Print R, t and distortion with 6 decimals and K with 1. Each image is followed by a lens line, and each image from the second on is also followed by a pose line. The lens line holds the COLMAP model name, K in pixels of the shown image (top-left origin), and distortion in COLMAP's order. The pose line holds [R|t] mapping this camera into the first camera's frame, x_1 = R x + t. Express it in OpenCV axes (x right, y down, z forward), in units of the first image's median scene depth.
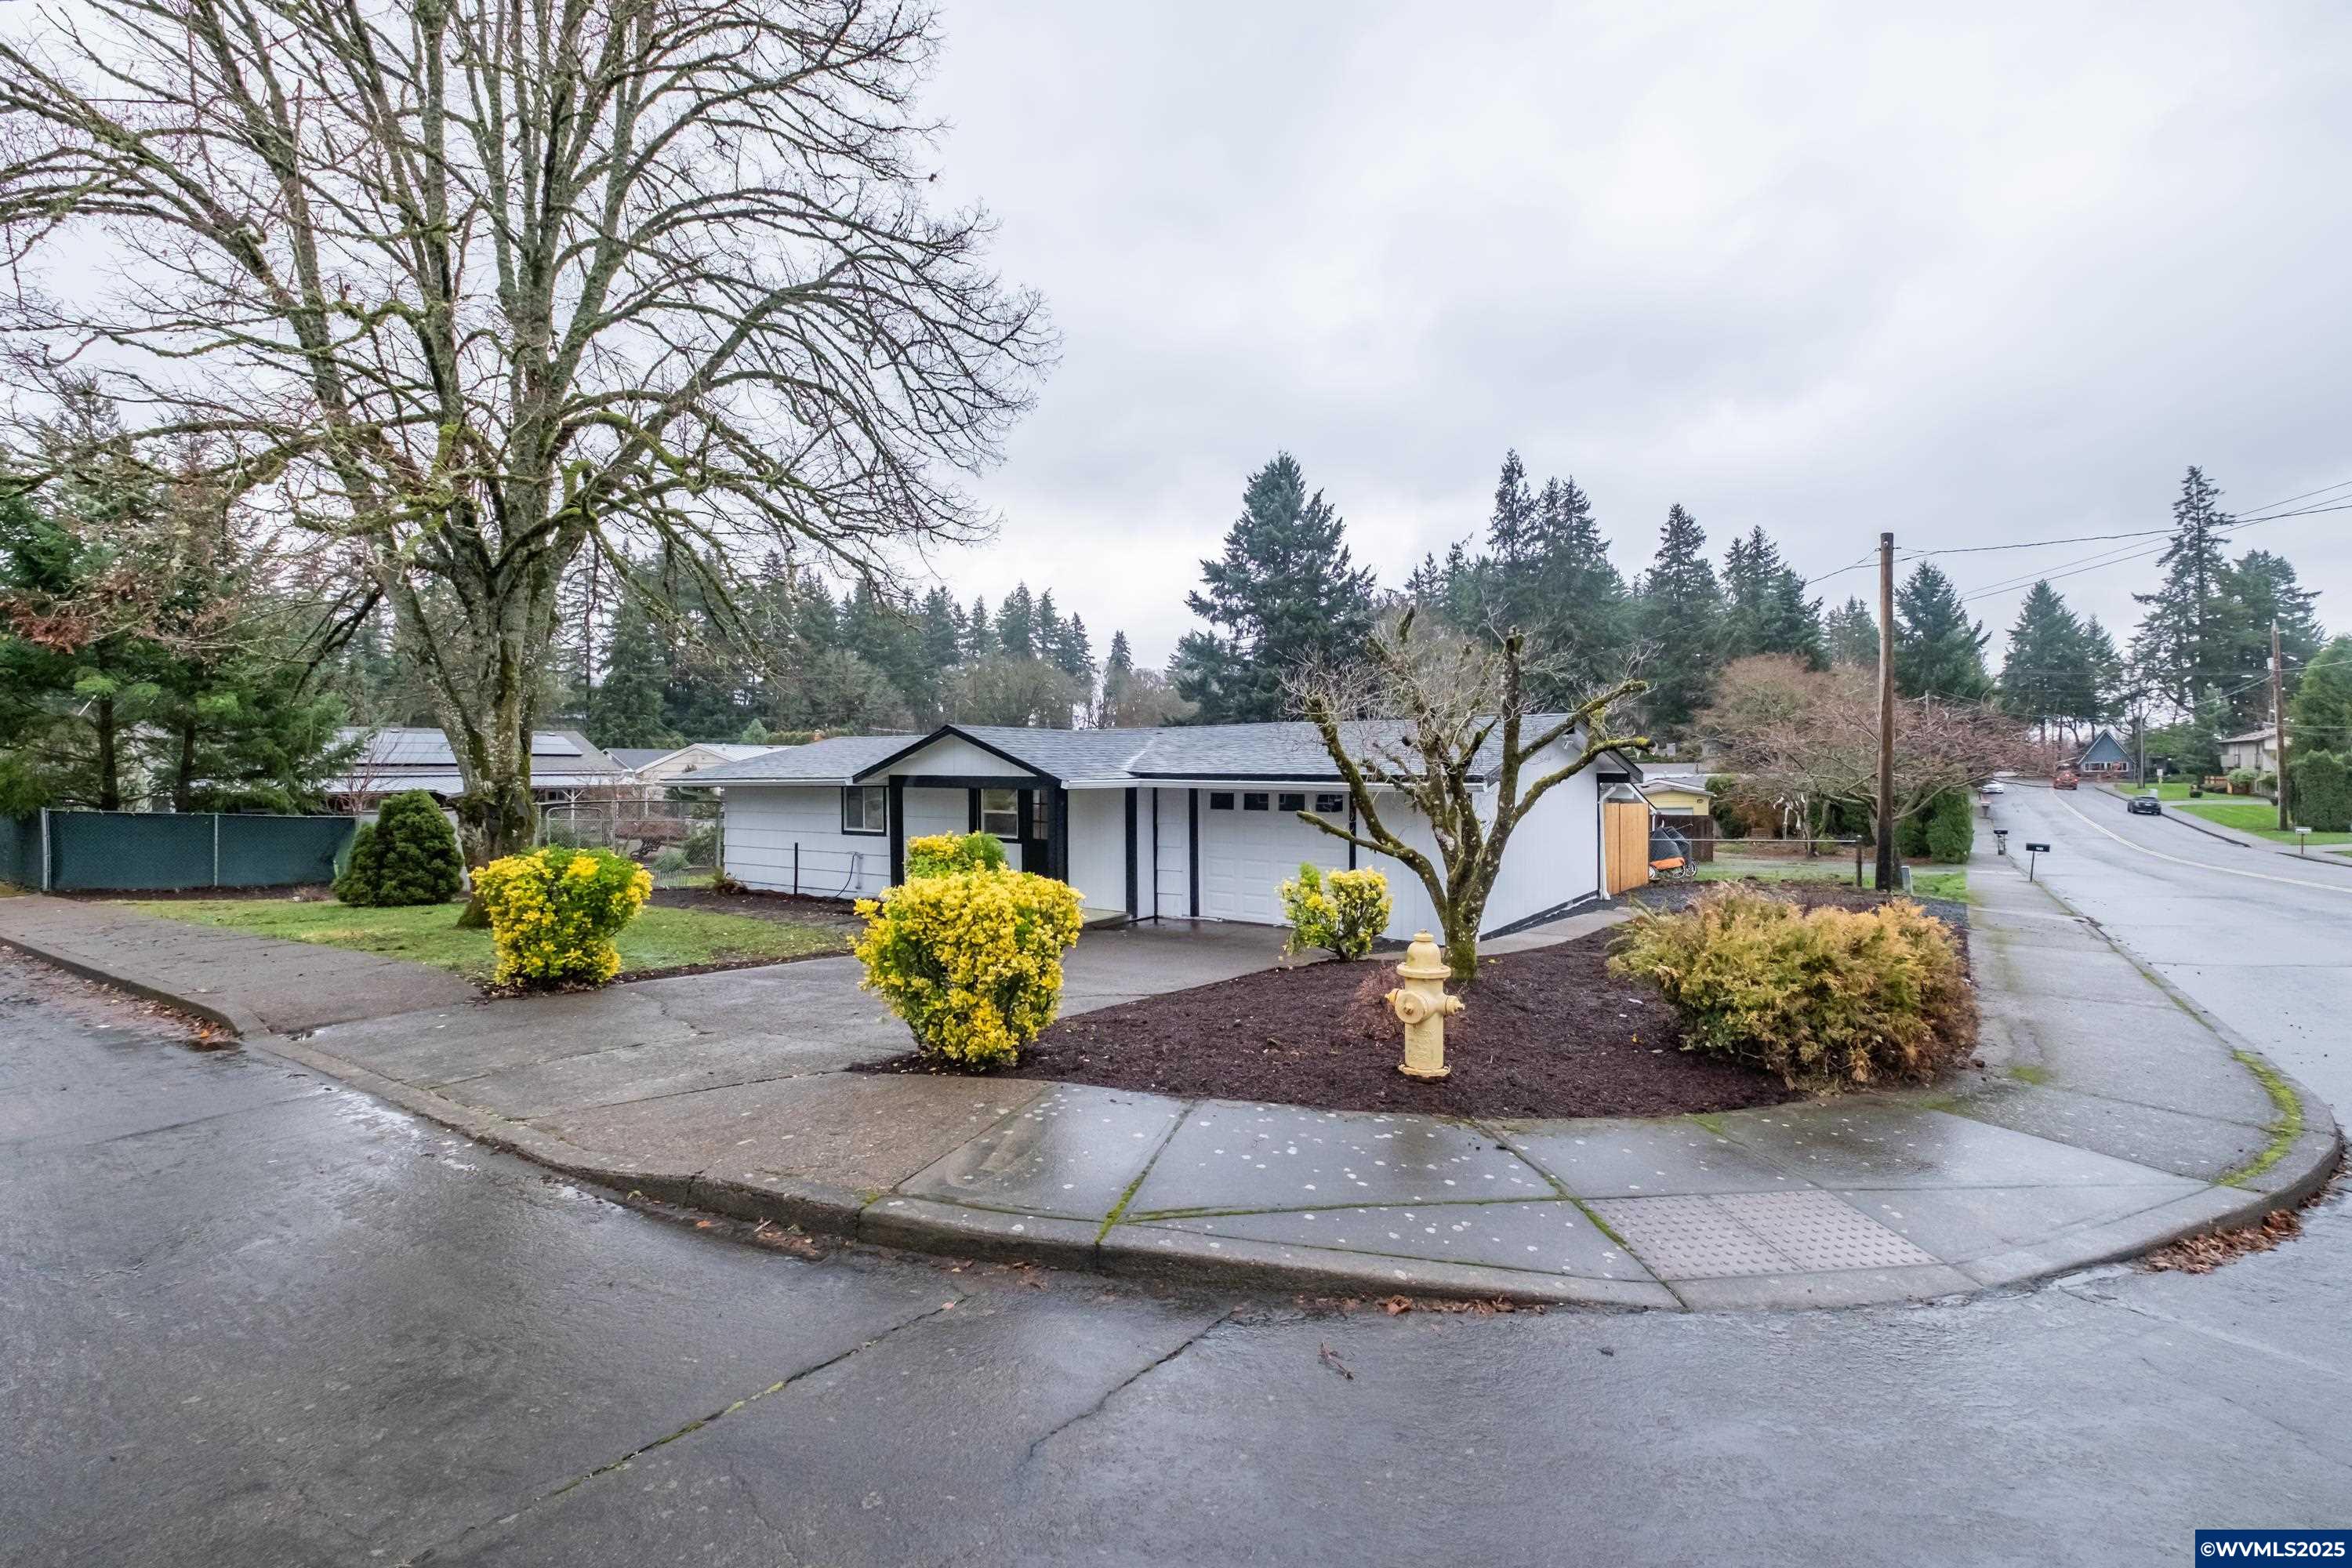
lens RADIAL K [[1045.7, 0, 1176.0], [0, 1045.7, 784.0], [0, 0, 1]] dist [0.000606, -0.000150]
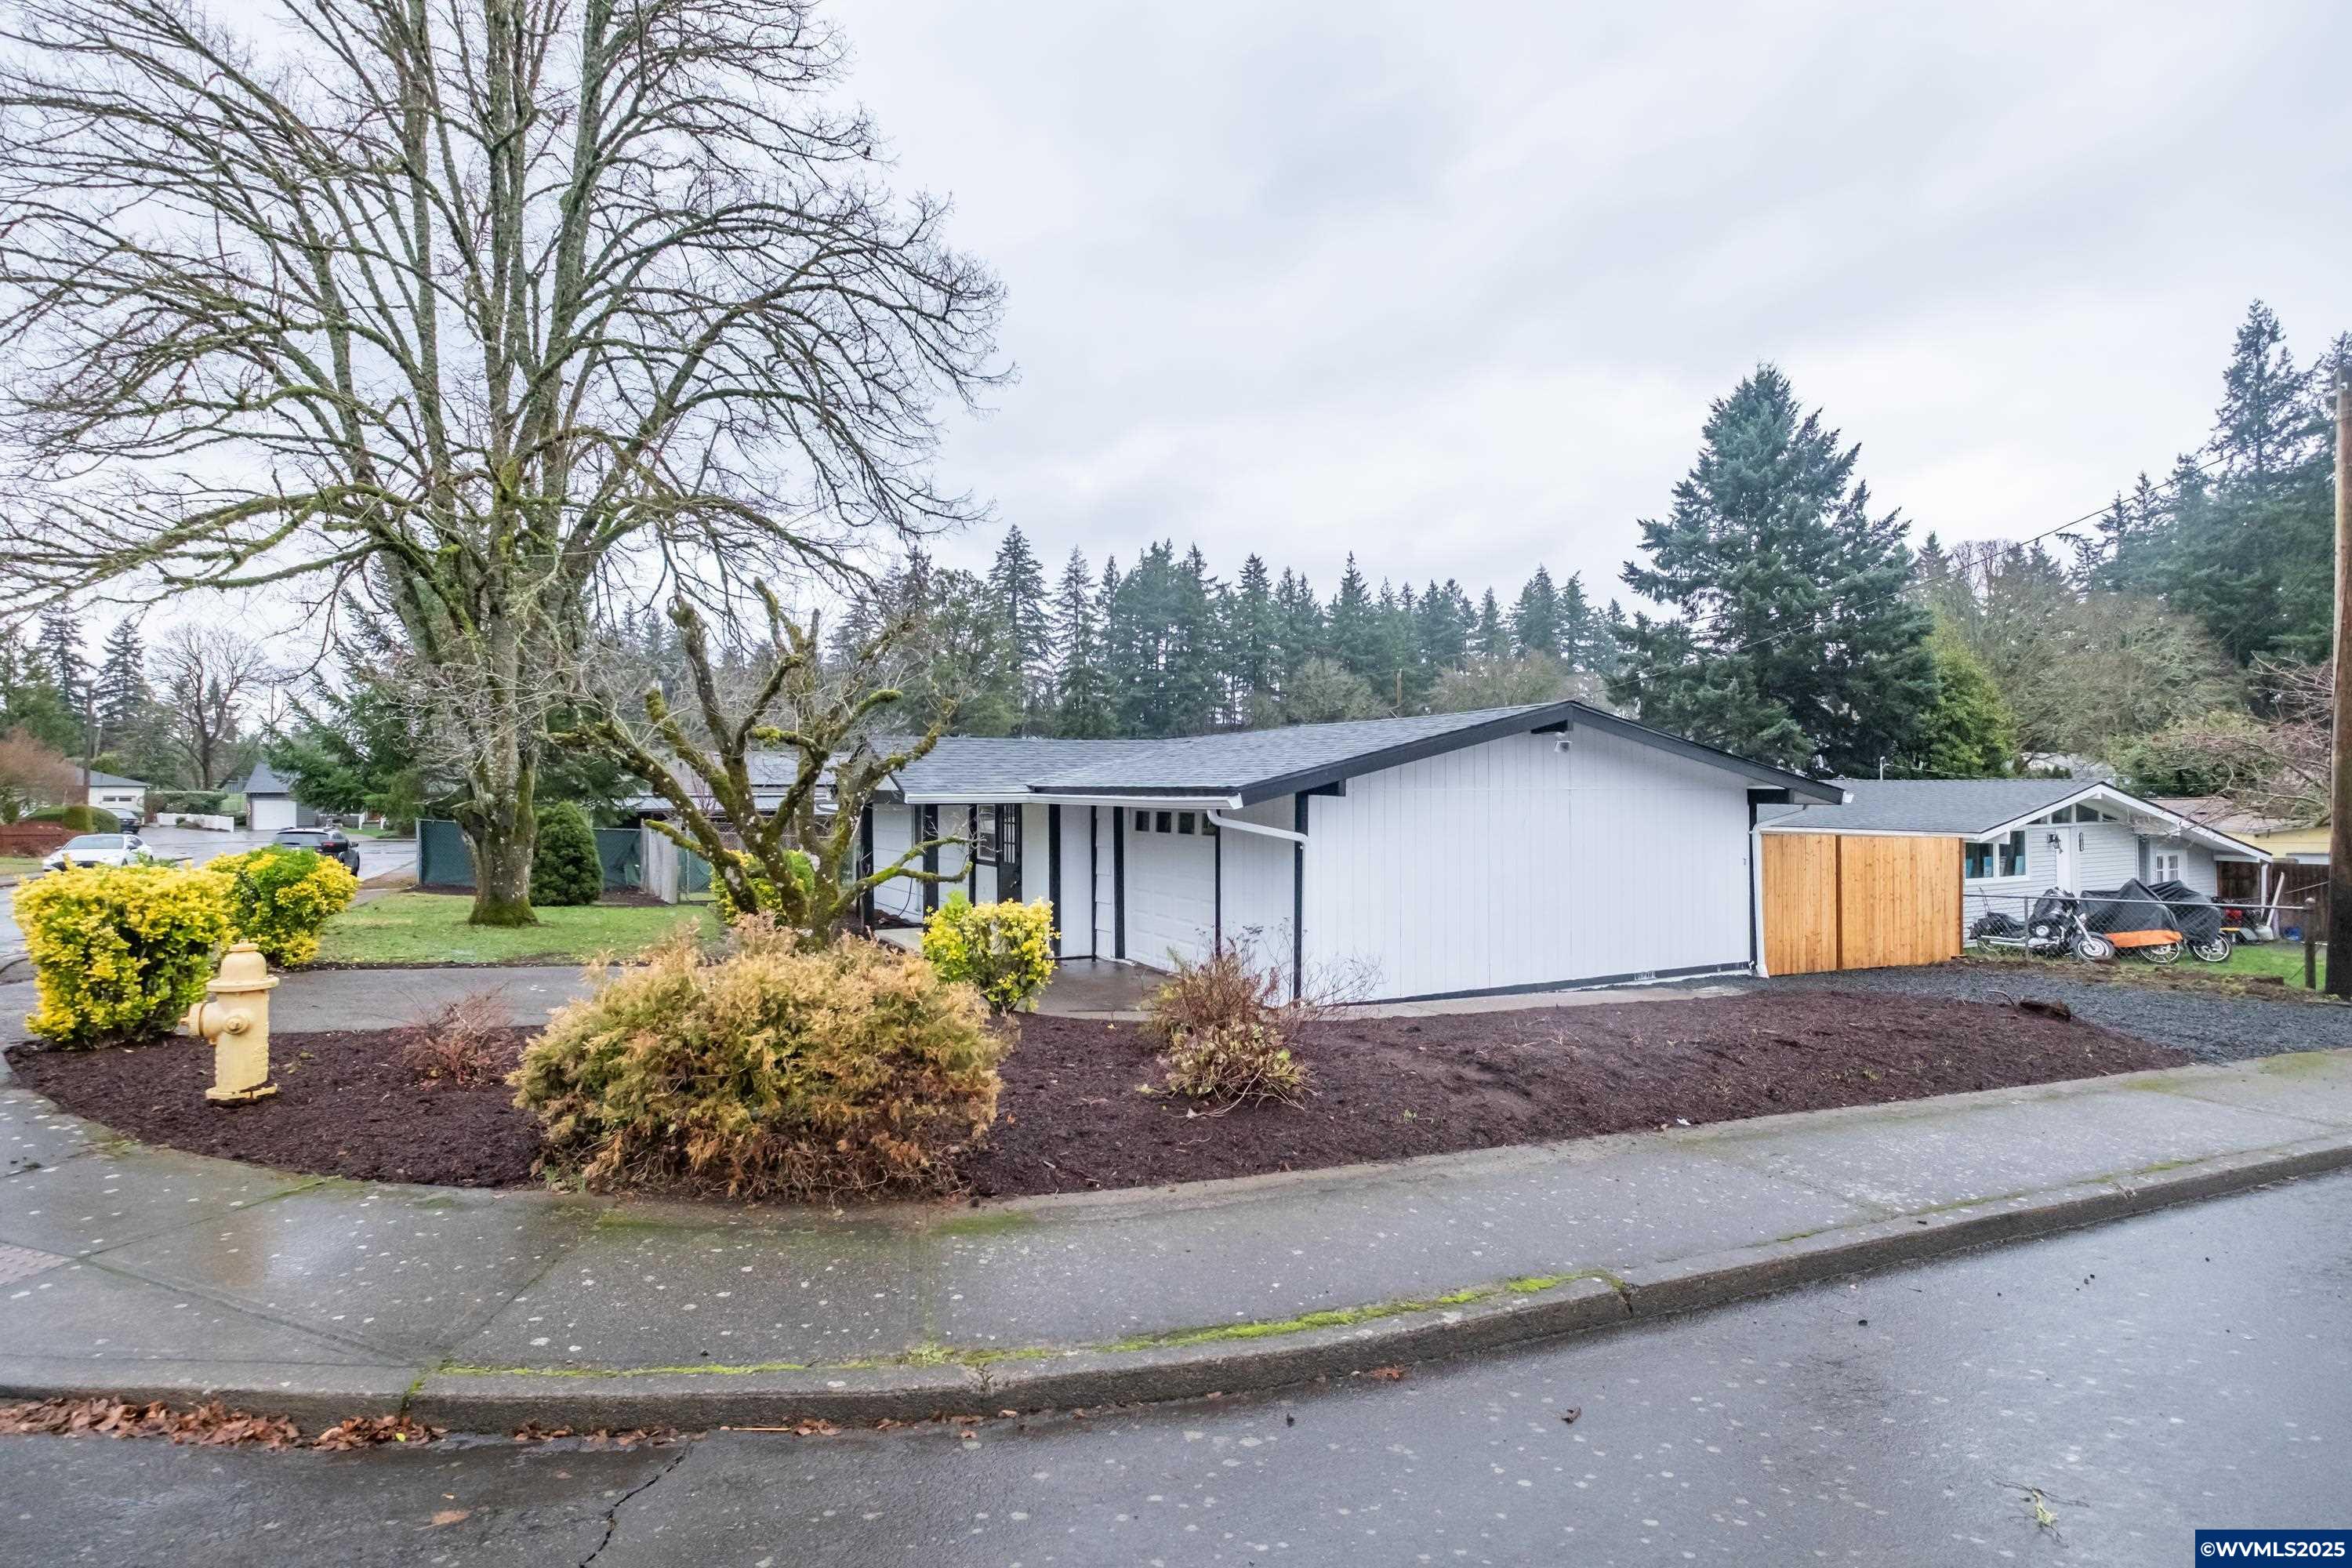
lens RADIAL K [[1215.9, 0, 1161.8], [0, 1215.9, 796.8], [0, 0, 1]] dist [0.000454, -0.000056]
pose [[0.887804, 0.003085, -0.460211, 0.070591], [-0.008348, 0.999921, -0.009401, 0.000854], [0.460146, 0.012188, 0.887760, 0.021864]]
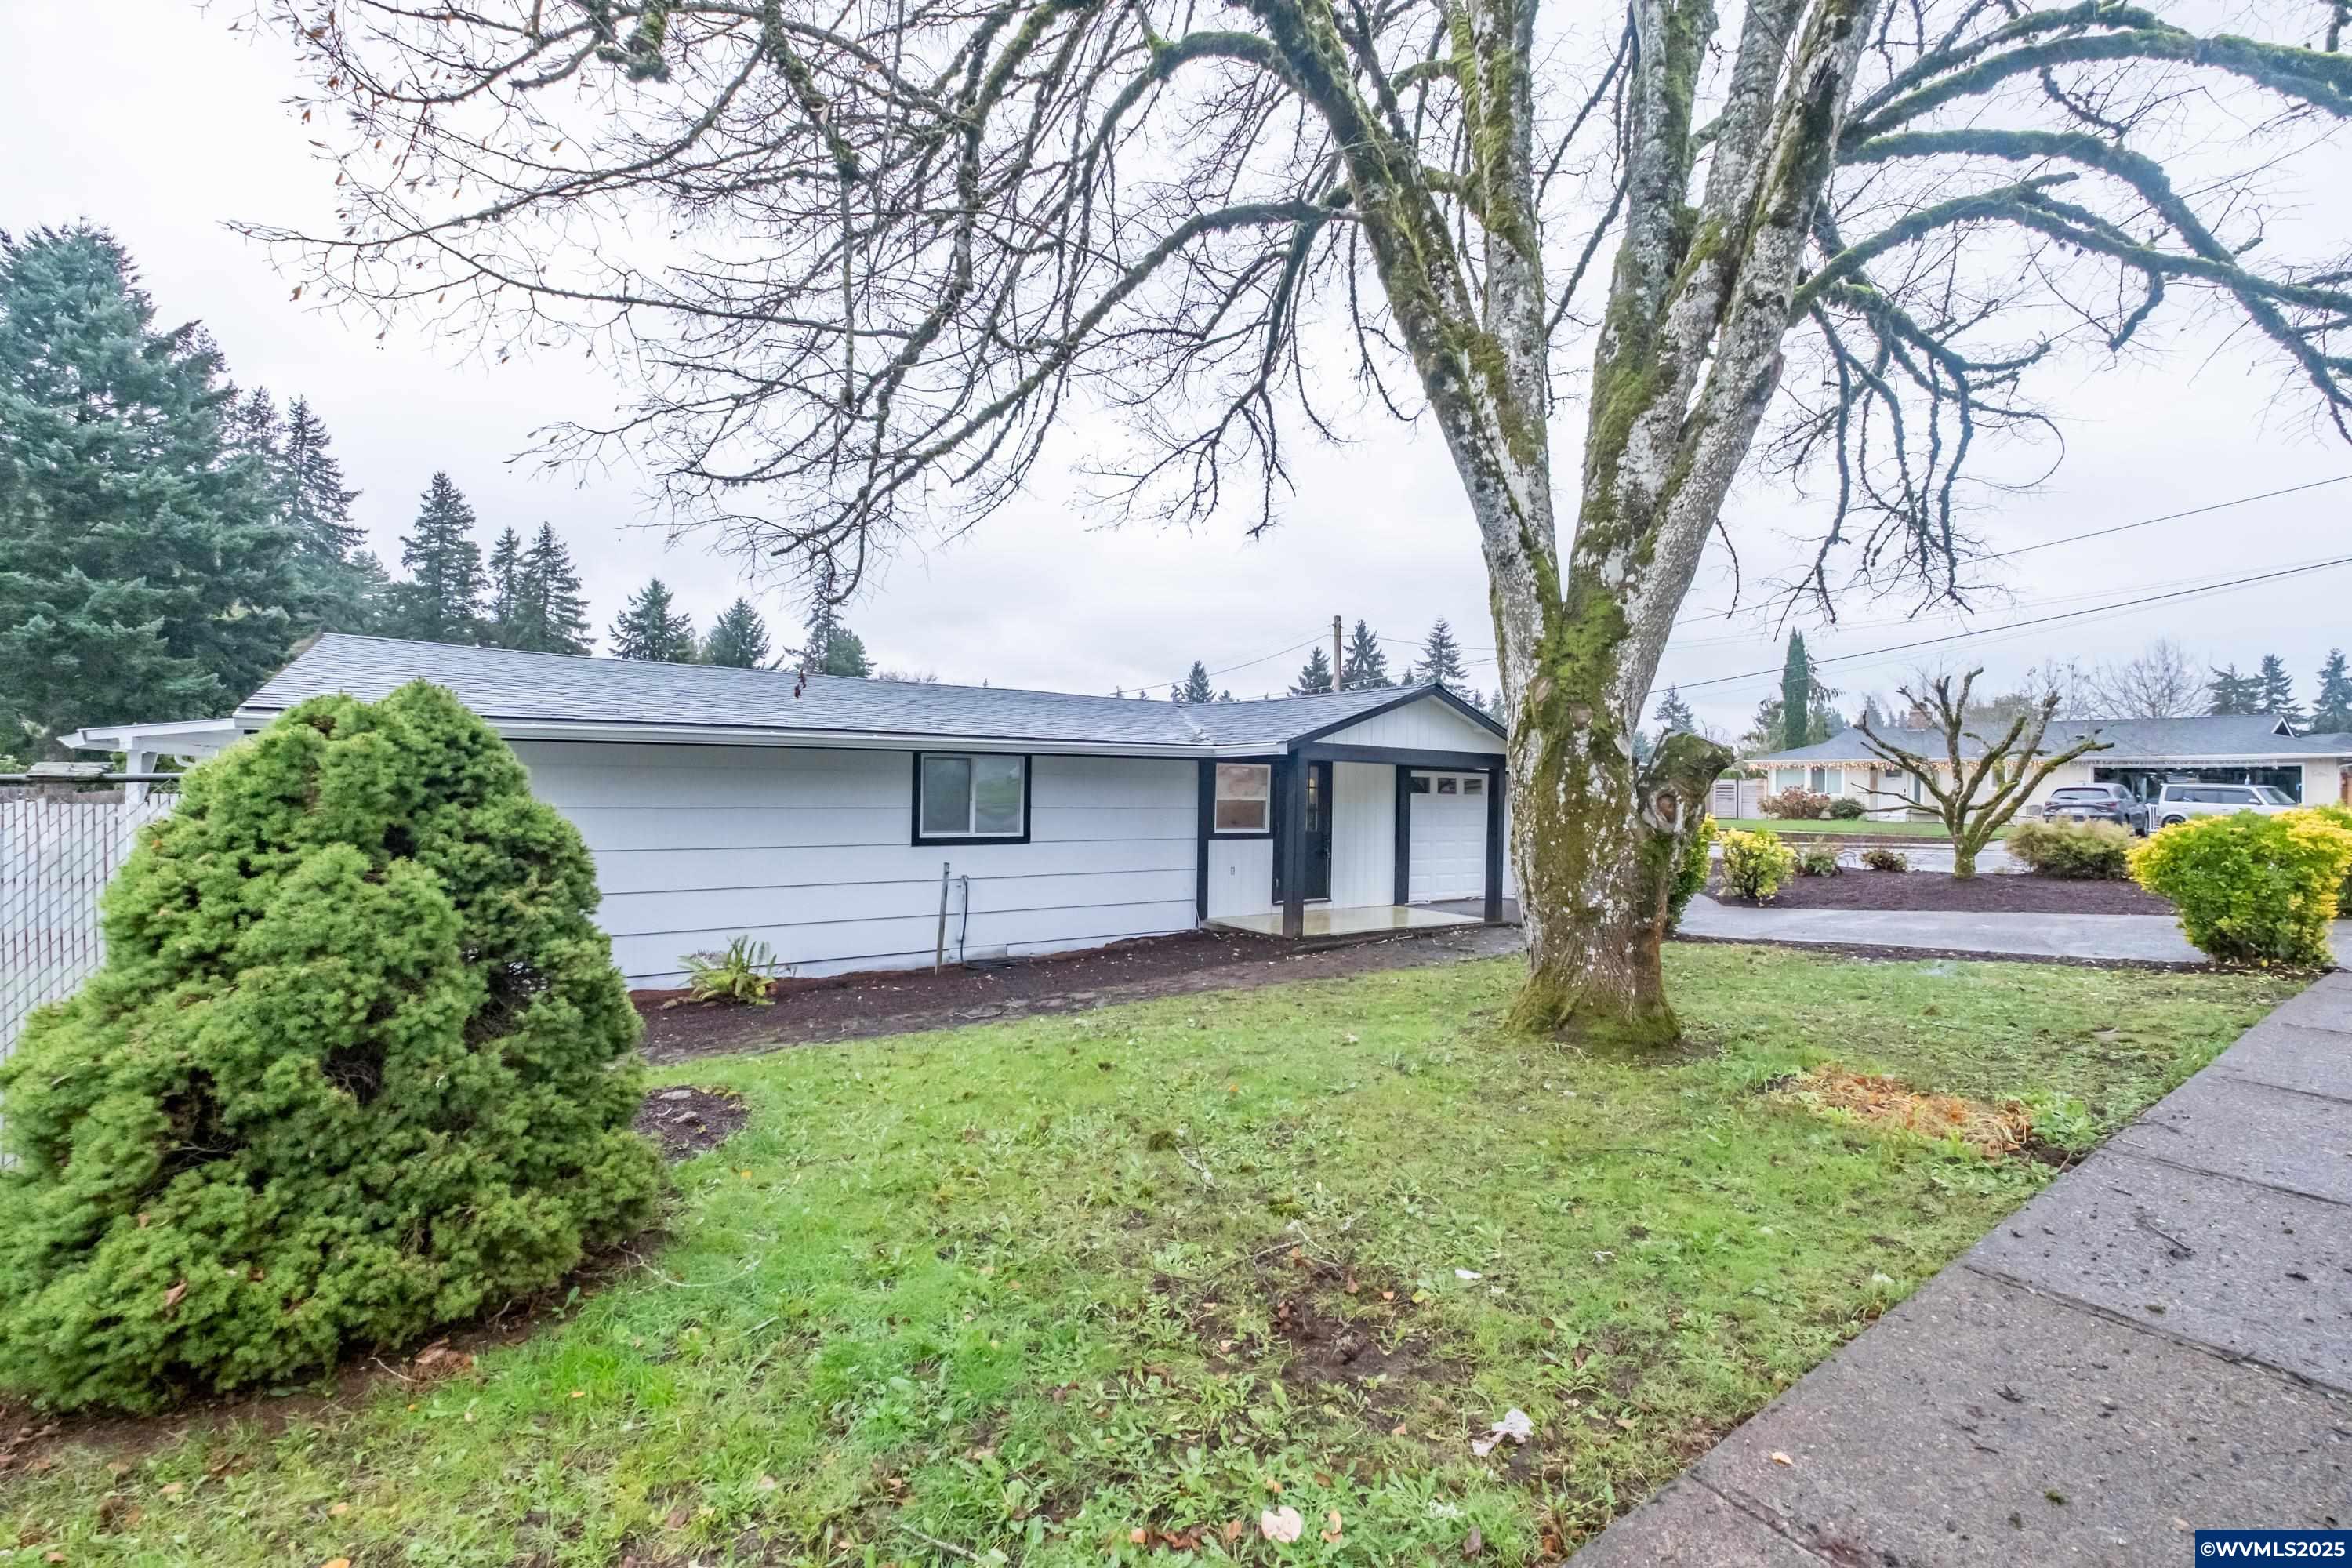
lens RADIAL K [[1026.0, 0, 1176.0], [0, 1026.0, 784.0], [0, 0, 1]] dist [0.004299, -0.000559]
pose [[0.328366, 0.014397, 0.944441, -0.139856], [-0.006063, 0.999895, -0.013135, 0.004133], [-0.944531, -0.001413, 0.328418, 0.129332]]
